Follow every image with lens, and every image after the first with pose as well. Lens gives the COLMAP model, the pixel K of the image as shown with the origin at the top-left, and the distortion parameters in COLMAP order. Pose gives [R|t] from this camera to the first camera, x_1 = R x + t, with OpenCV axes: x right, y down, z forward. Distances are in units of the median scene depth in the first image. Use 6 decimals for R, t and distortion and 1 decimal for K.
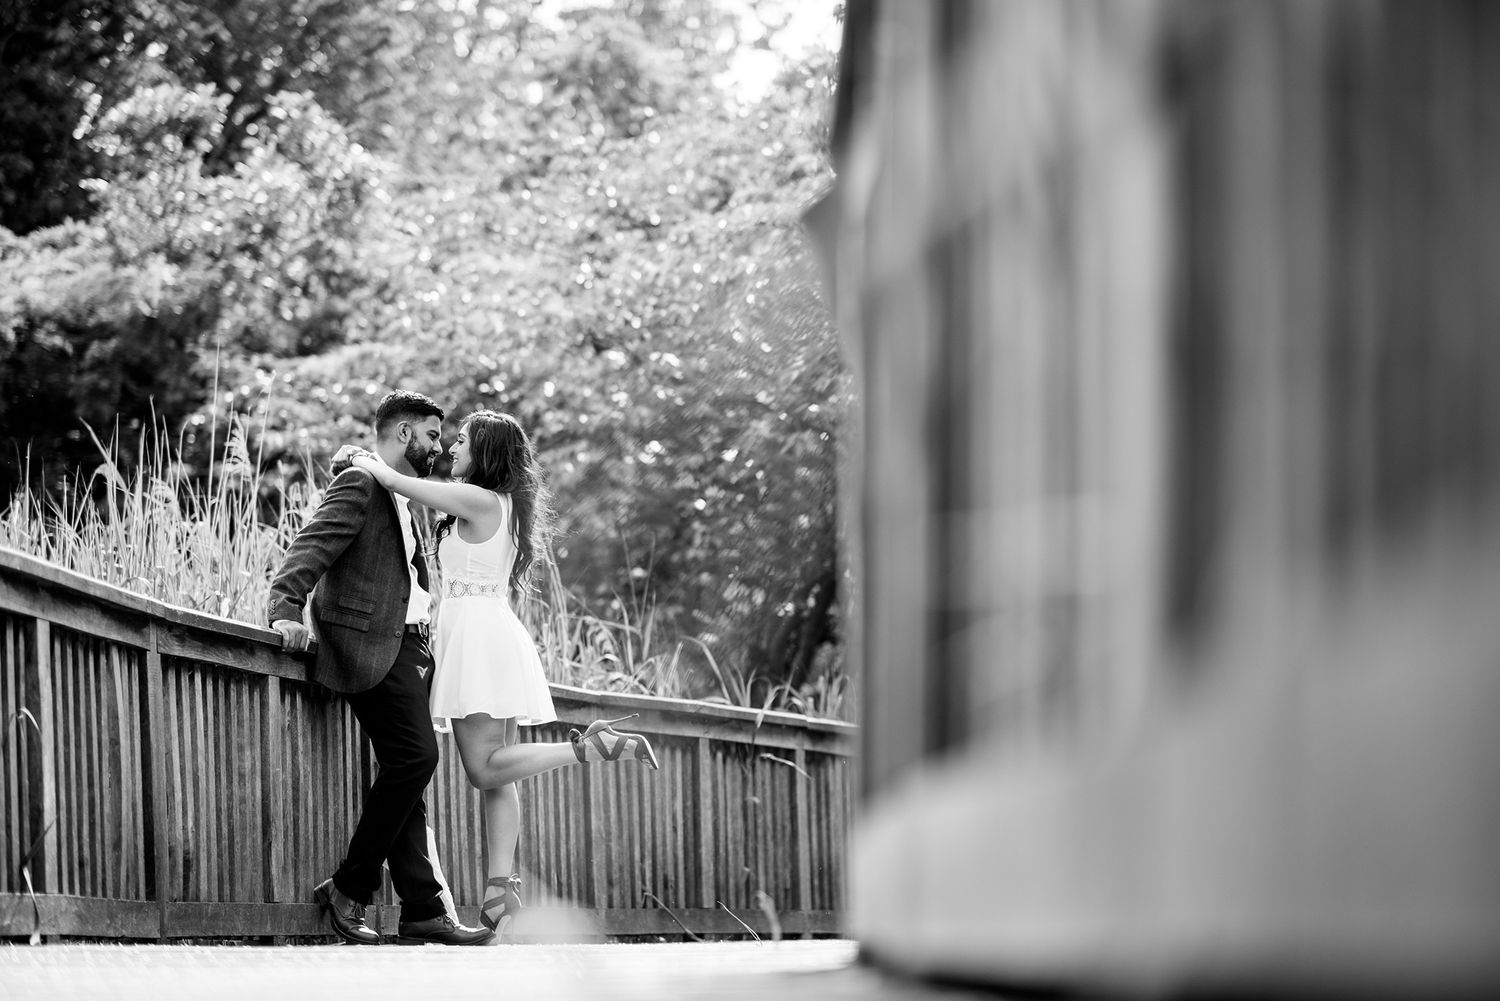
lens RADIAL K [[3684.4, 0, 756.3], [0, 3684.4, 503.1], [0, 0, 1]] dist [-0.554893, 0.000000]
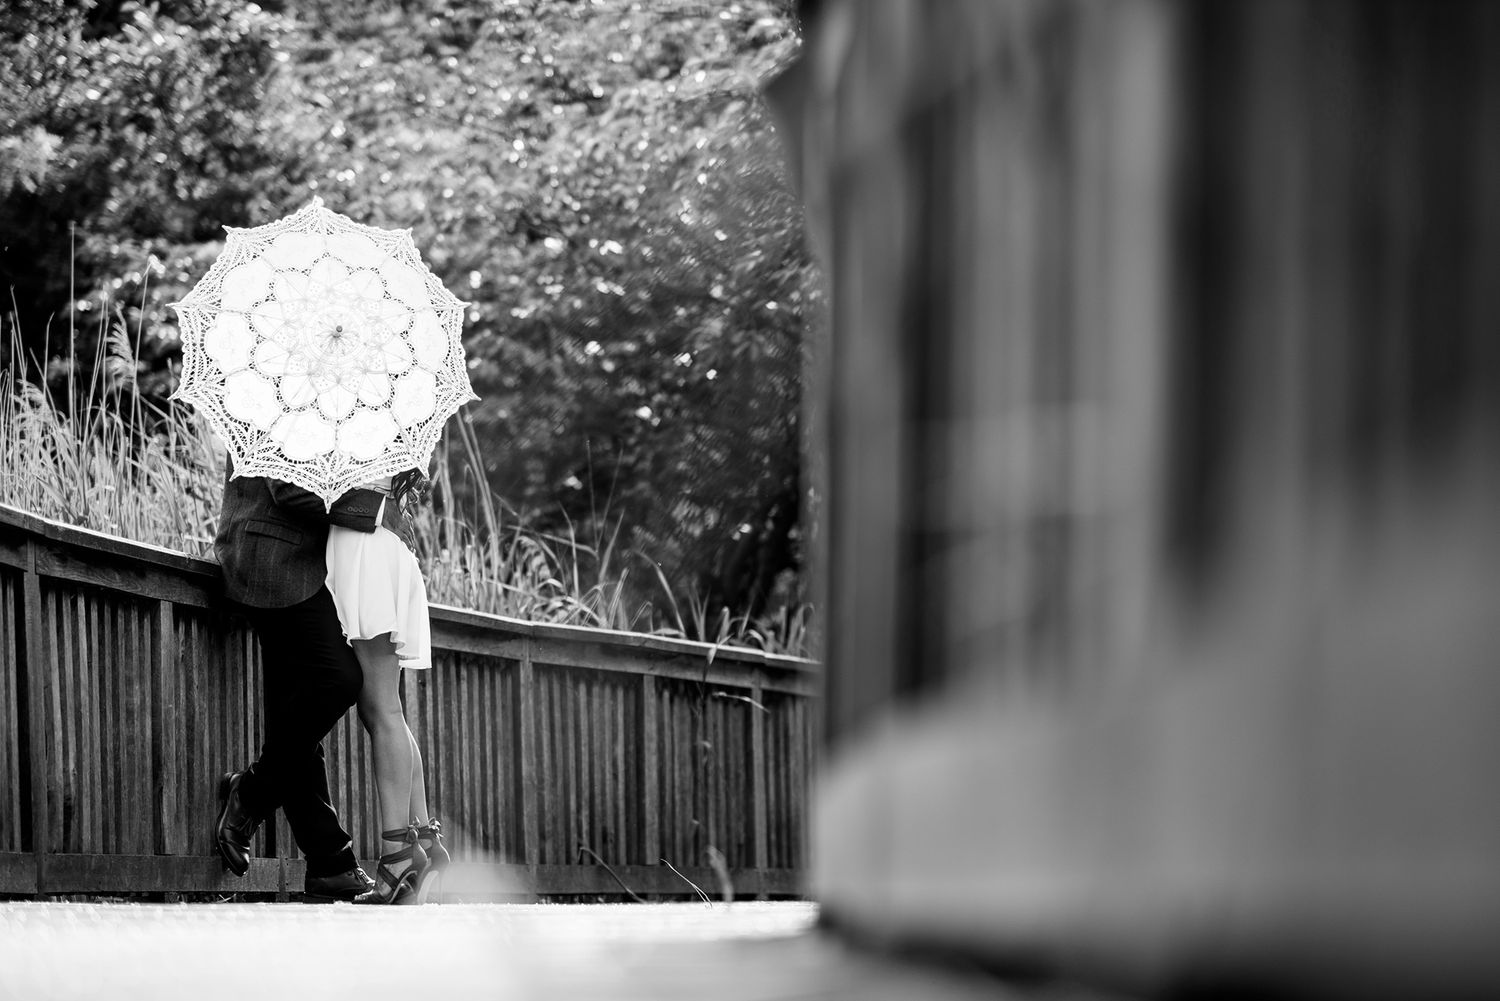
lens RADIAL K [[3684.4, 0, 742.4], [0, 3684.4, 496.3], [0, 0, 1]] dist [-0.554893, 0.000000]
pose [[0.999944, 0.010525, 0.001425, 0.007082], [-0.010552, 0.999735, 0.020456, 0.002195], [-0.001210, -0.020470, 0.999790, 0.113424]]
